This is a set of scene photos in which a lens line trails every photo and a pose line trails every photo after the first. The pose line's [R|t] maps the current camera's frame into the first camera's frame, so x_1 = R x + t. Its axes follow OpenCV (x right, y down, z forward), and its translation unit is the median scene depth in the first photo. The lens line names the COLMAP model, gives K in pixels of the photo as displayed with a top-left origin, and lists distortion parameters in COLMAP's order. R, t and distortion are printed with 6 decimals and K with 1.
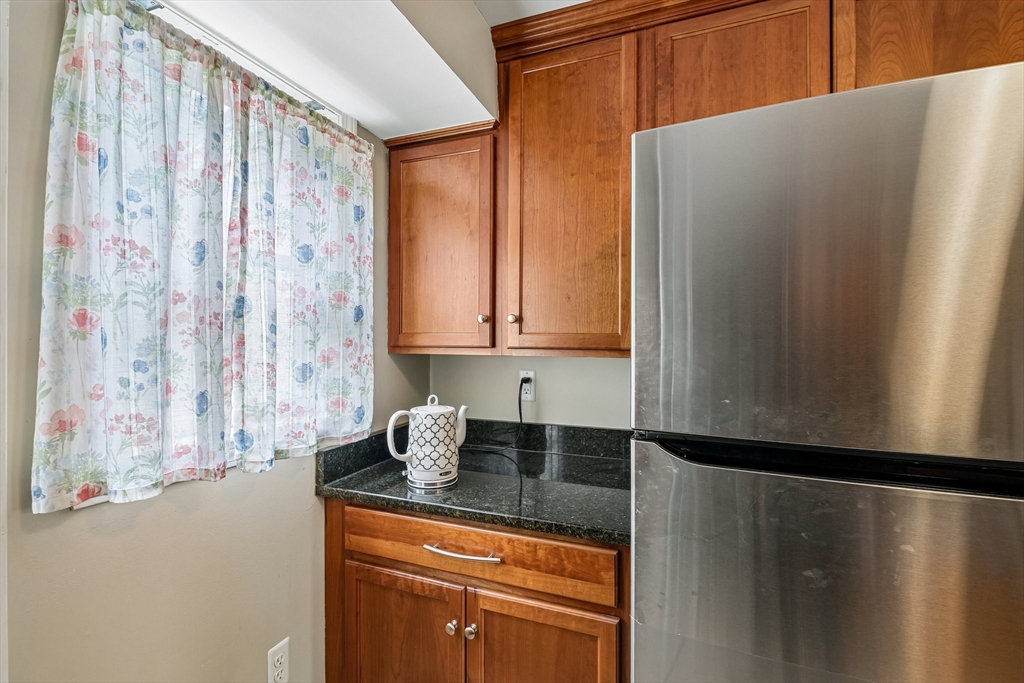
lens RADIAL K [[454.1, 0, 508.6], [0, 454.1, 336.2], [0, 0, 1]] dist [-0.001942, -0.000311]
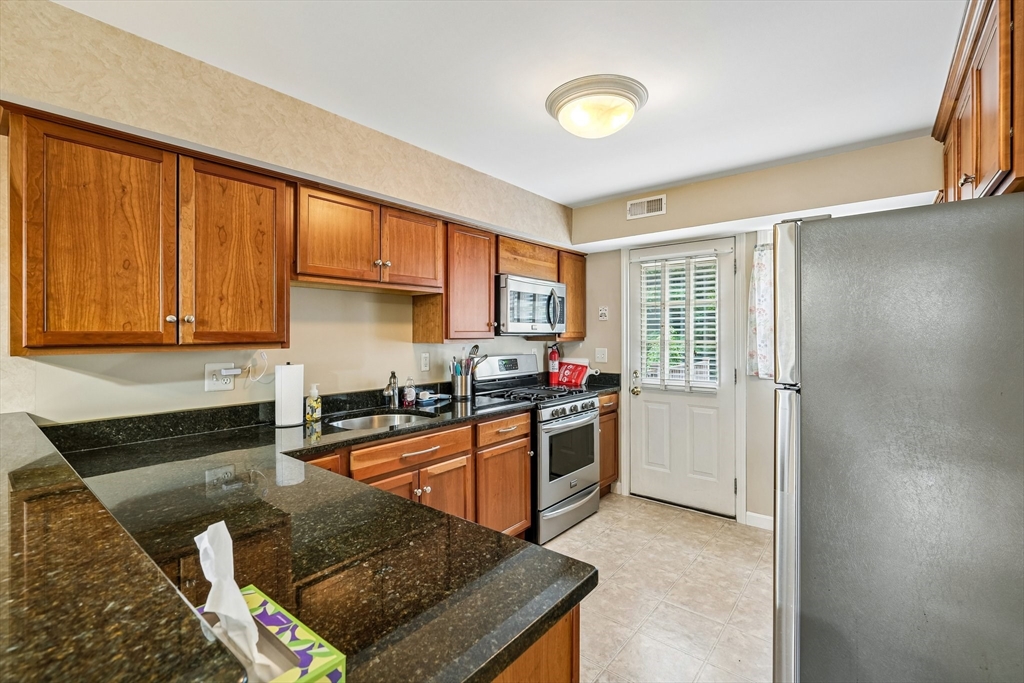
lens RADIAL K [[454.1, 0, 508.6], [0, 454.1, 336.2], [0, 0, 1]] dist [-0.001942, -0.000311]
pose [[-0.301001, 0.000942, -0.953623, 2.713848], [0.003667, 0.999993, -0.000169, 0.011481], [0.953617, -0.003548, -0.301002, 0.100440]]
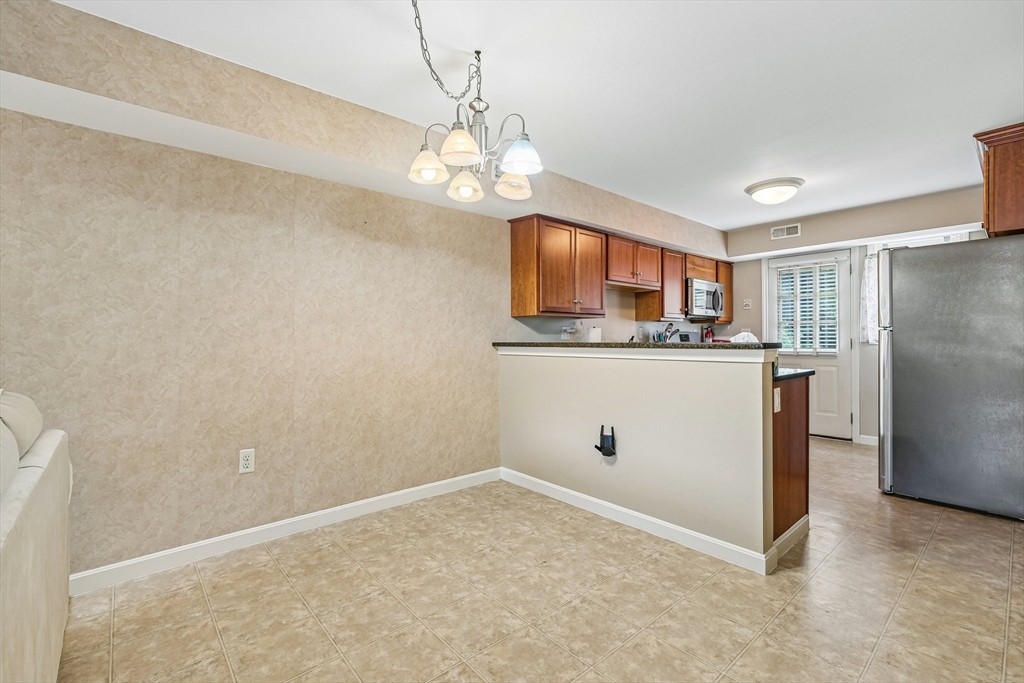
lens RADIAL K [[450.1, 0, 514.6], [0, 450.1, 338.5], [0, 0, 1]] dist [-0.001101, -0.000134]
pose [[-0.448619, -0.002787, -0.893719, 4.941794], [0.004664, 0.999974, -0.005460, 0.256498], [0.893711, -0.006618, -0.448594, -0.370306]]
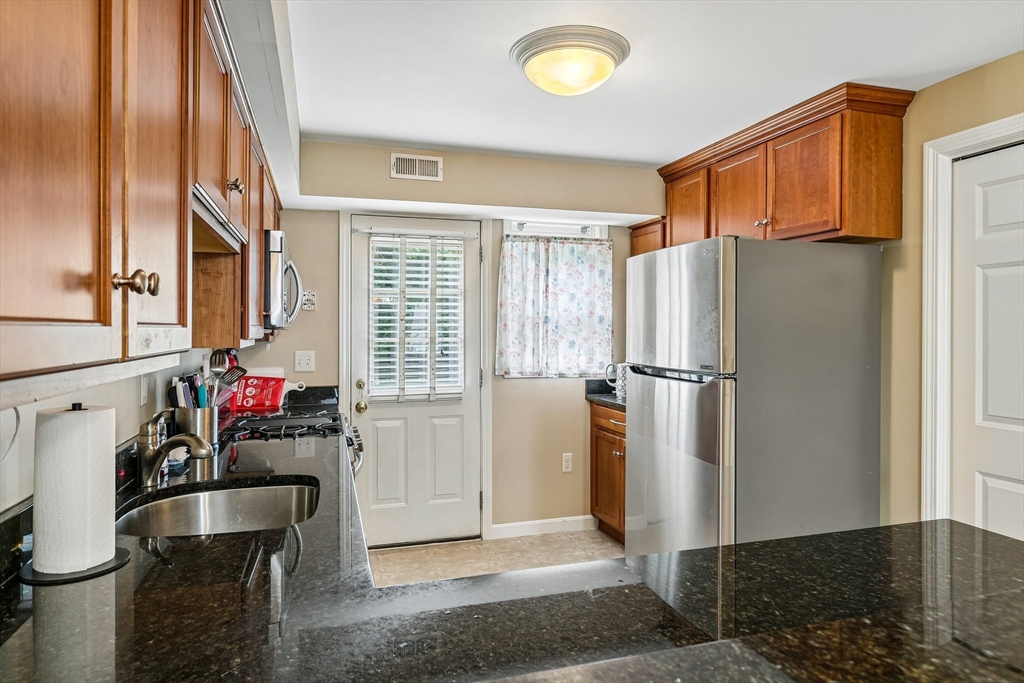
lens RADIAL K [[624.5, 0, 510.7], [0, 624.5, 330.9], [0, 0, 1]] dist [0.002568, -0.000107]
pose [[0.630627, -0.000719, -0.776086, 2.353160], [0.003870, 0.999990, 0.002219, -0.002287], [0.776076, -0.004403, 0.630624, -1.683727]]
